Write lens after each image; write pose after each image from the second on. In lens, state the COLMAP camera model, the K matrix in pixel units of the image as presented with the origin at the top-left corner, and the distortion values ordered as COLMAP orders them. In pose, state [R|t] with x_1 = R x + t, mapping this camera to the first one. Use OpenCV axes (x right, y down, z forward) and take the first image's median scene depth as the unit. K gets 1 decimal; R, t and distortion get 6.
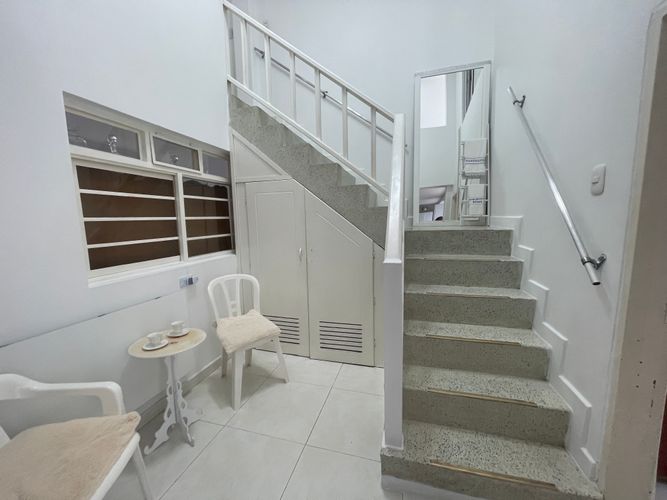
lens RADIAL K [[266.6, 0, 332.5], [0, 266.6, 251.1], [0, 0, 1]] dist [-0.000790, -0.000515]
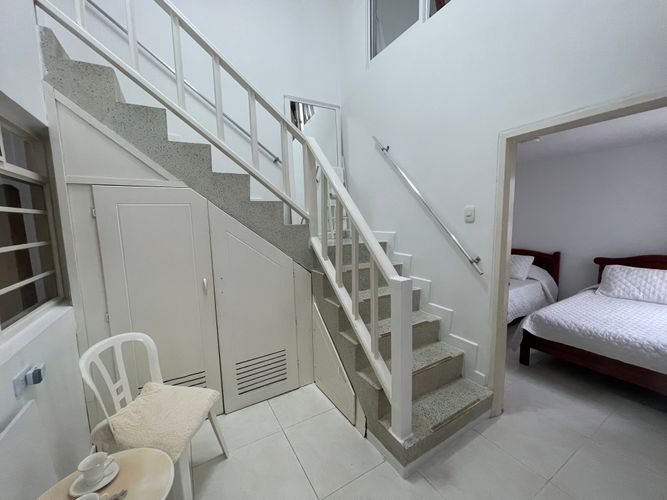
lens RADIAL K [[266.6, 0, 328.7], [0, 266.6, 252.5], [0, 0, 1]] dist [-0.000790, -0.000515]
pose [[0.698581, -0.082716, 0.710734, -0.432894], [0.096827, 0.995087, 0.020638, -0.069375], [-0.708949, 0.054401, 0.703158, 0.216272]]
